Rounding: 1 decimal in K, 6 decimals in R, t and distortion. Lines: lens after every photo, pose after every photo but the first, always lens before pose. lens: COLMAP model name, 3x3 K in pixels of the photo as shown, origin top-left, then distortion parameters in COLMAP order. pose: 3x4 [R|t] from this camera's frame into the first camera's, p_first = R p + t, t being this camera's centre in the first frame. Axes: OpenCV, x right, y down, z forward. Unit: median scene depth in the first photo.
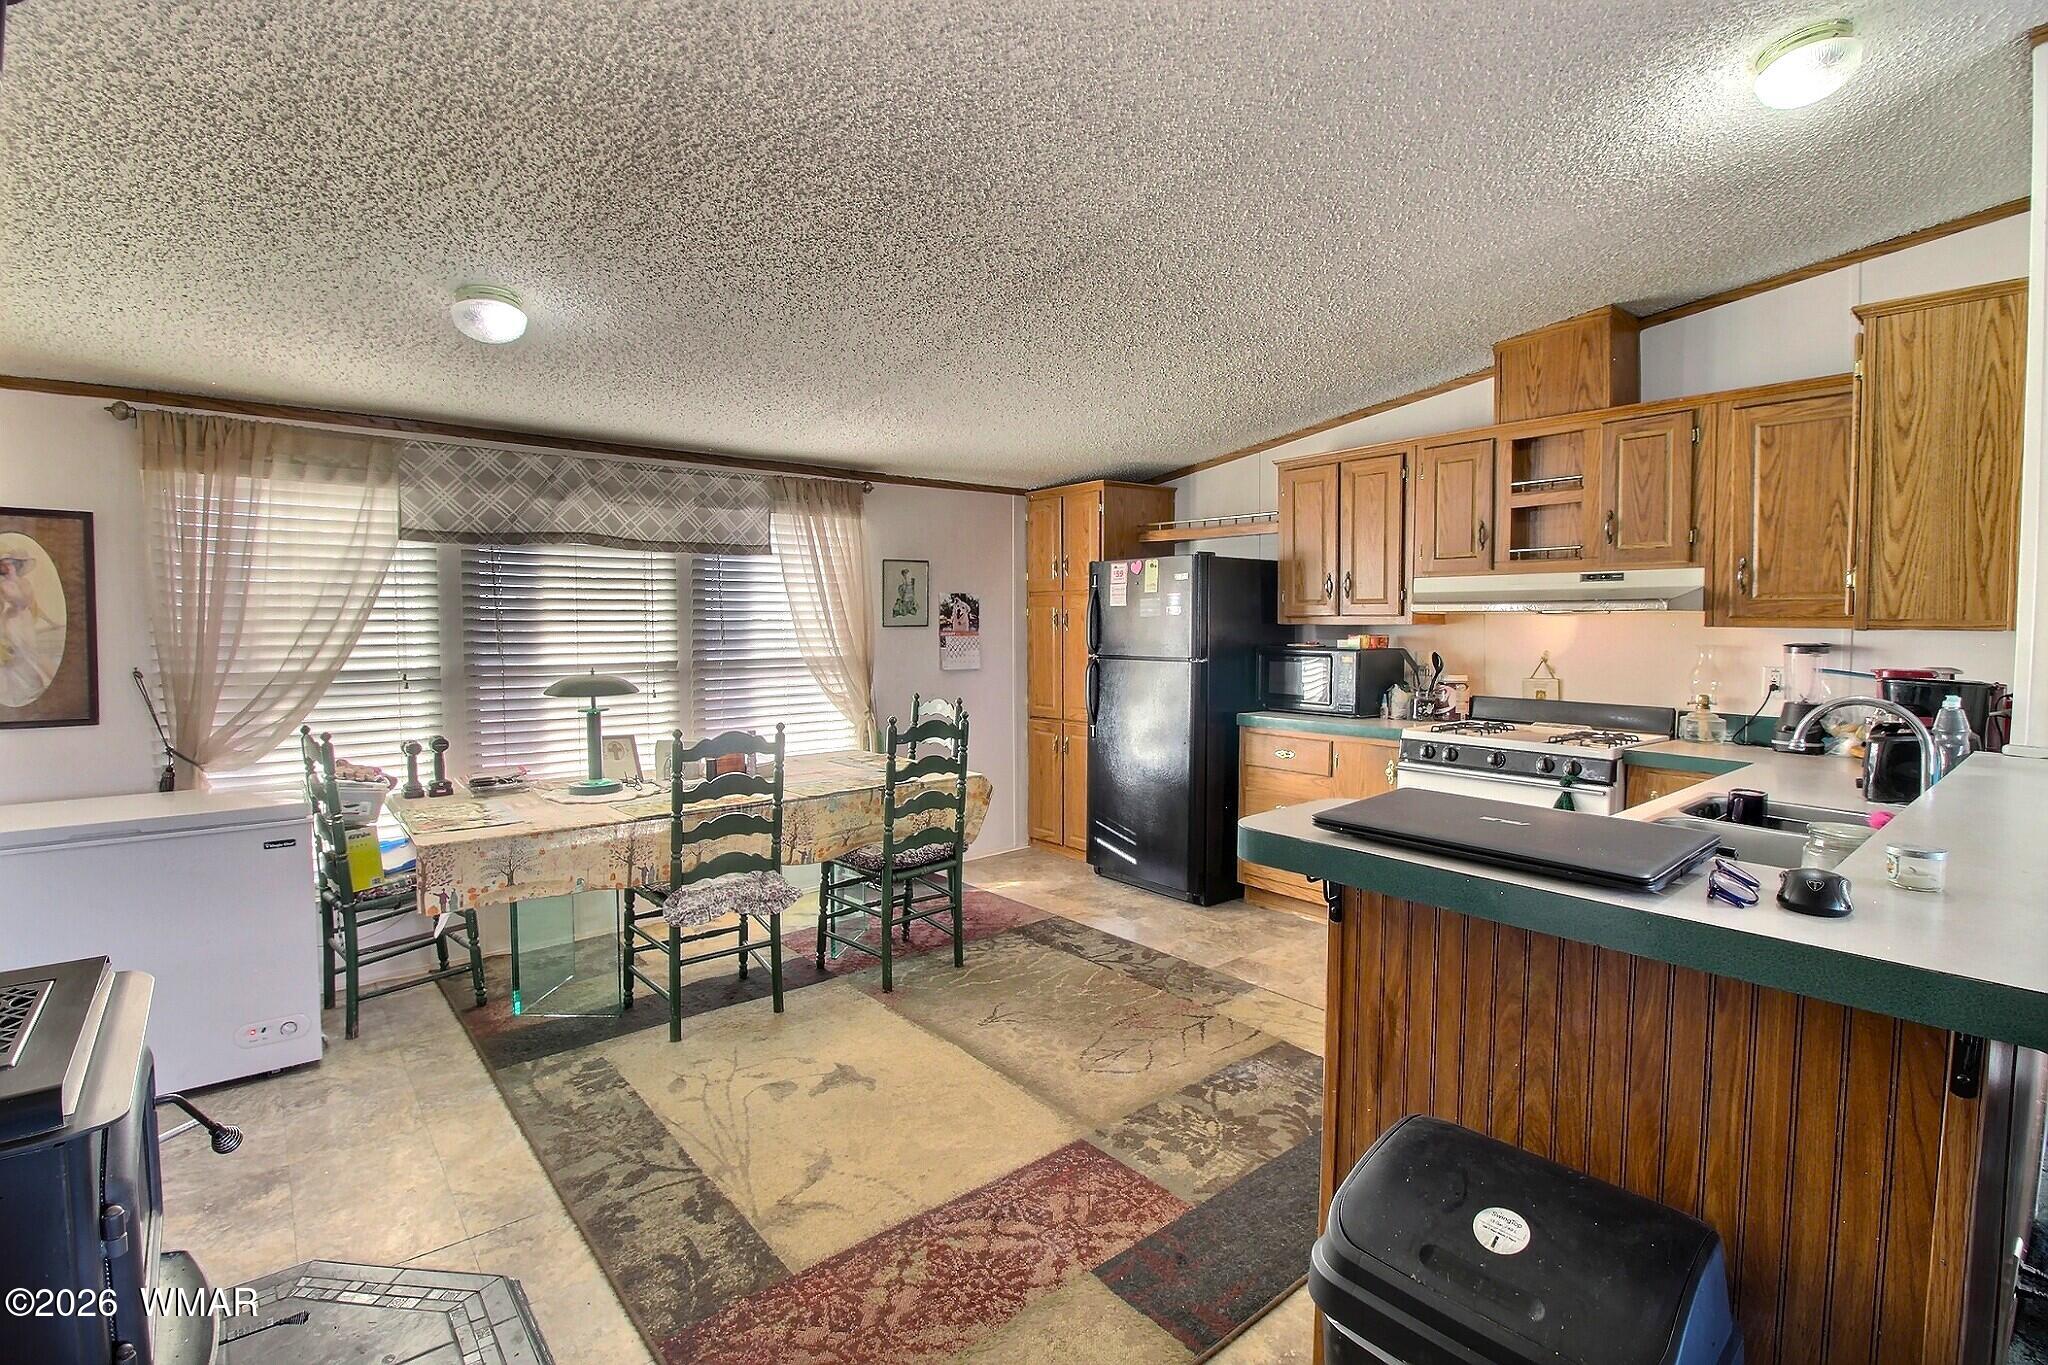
lens RADIAL K [[943.6, 0, 1011.8], [0, 943.6, 678.6], [0, 0, 1]] dist [-0.017536, -0.000959]
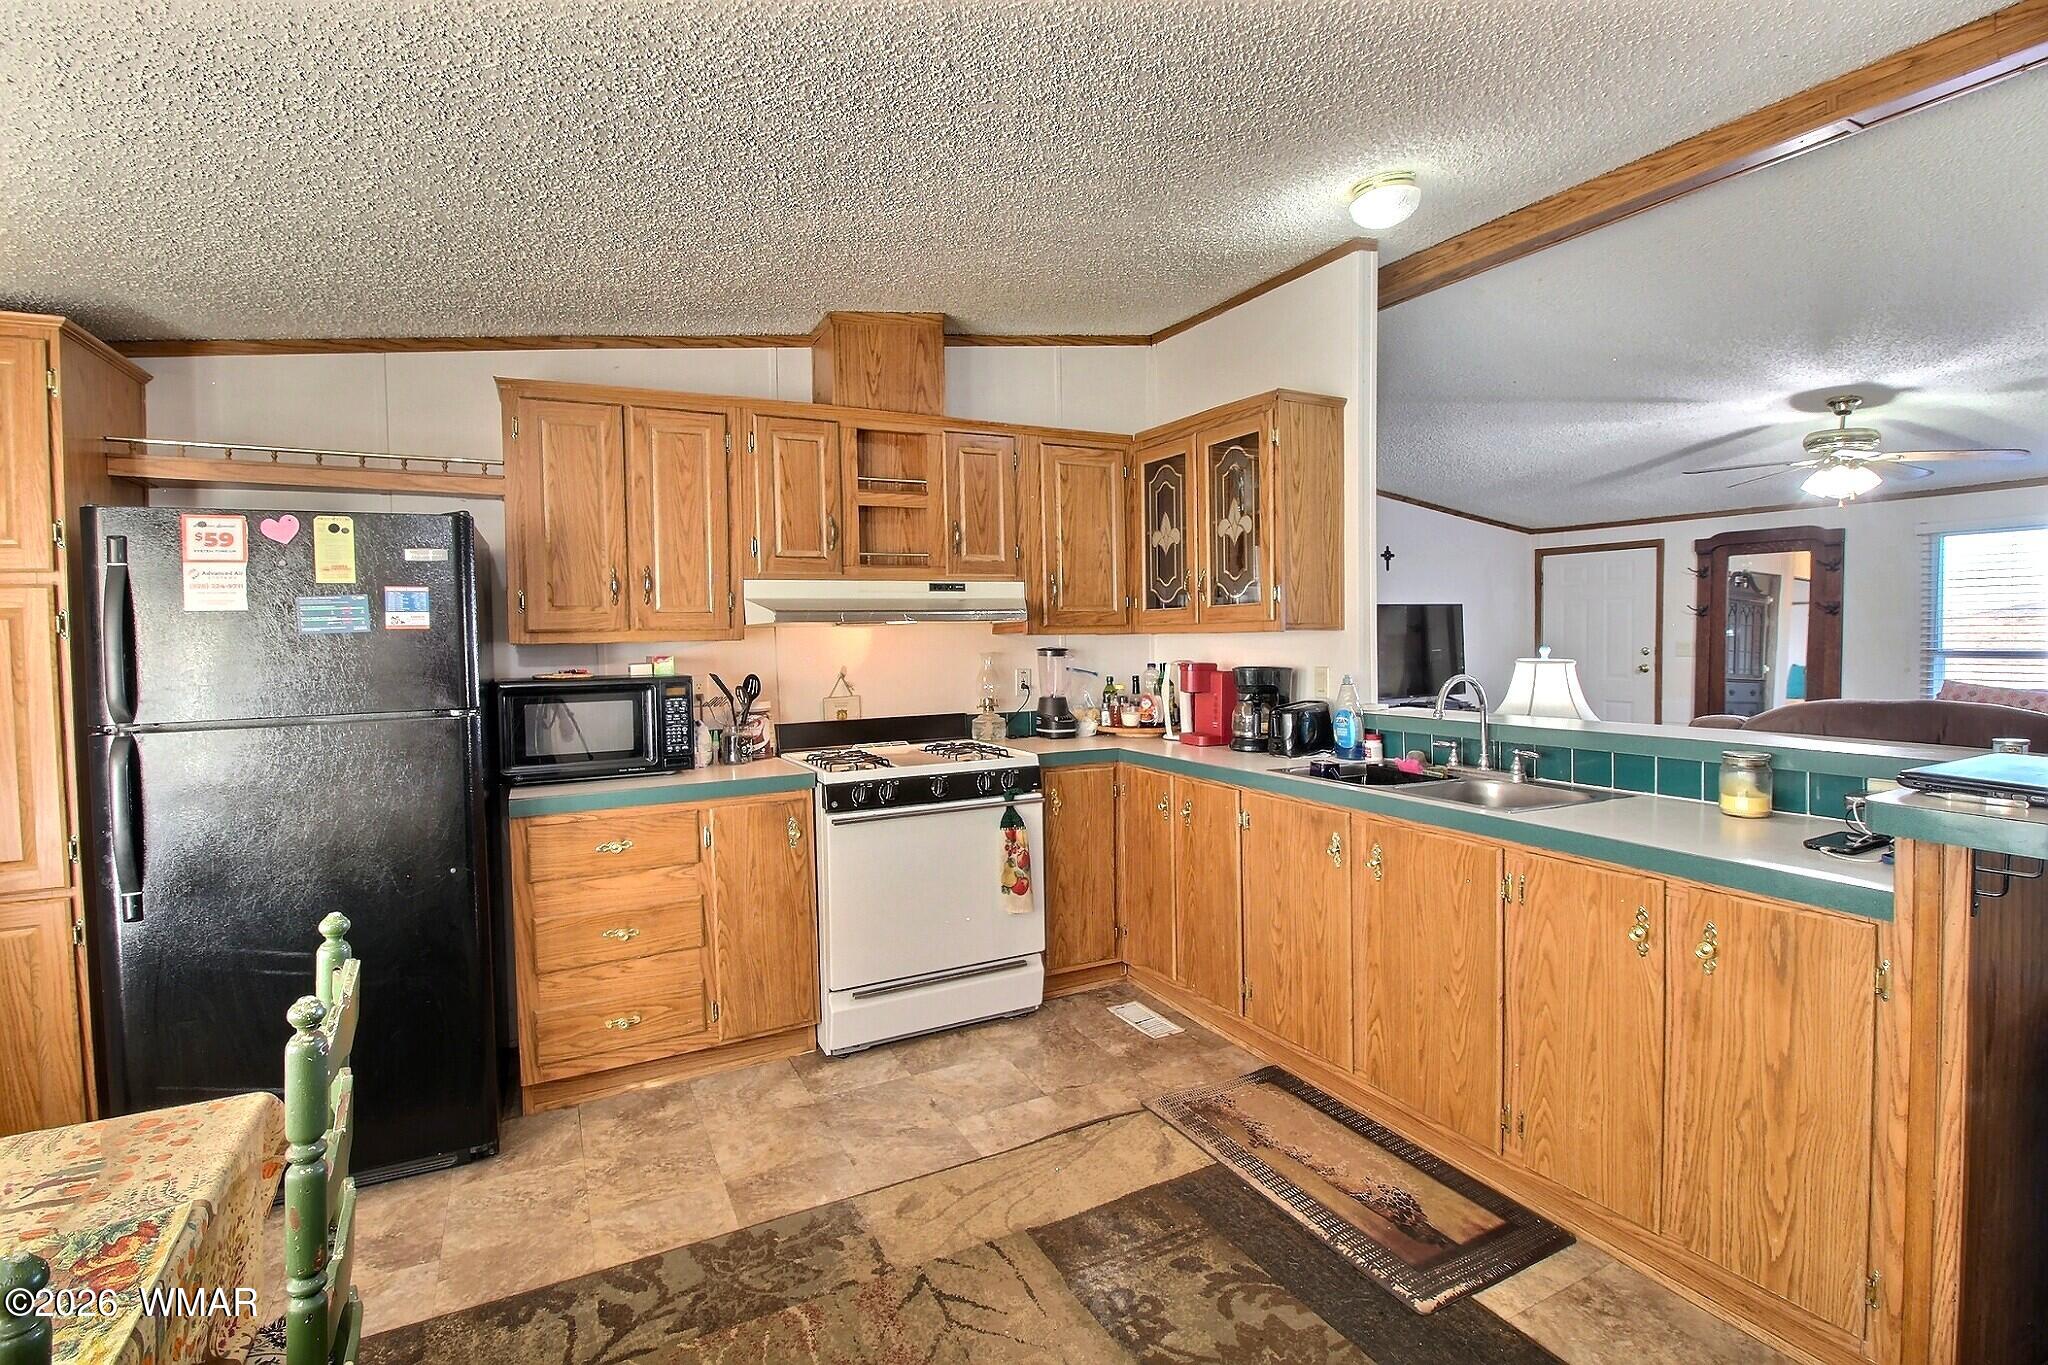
lens RADIAL K [[943.6, 0, 1025.7], [0, 943.6, 661.6], [0, 0, 1]] dist [-0.017536, -0.000959]
pose [[0.203267, -0.036033, 0.978460, -0.333491], [0.076268, 0.996869, 0.020867, -0.044861], [-0.976148, 0.070383, 0.205379, 0.729835]]
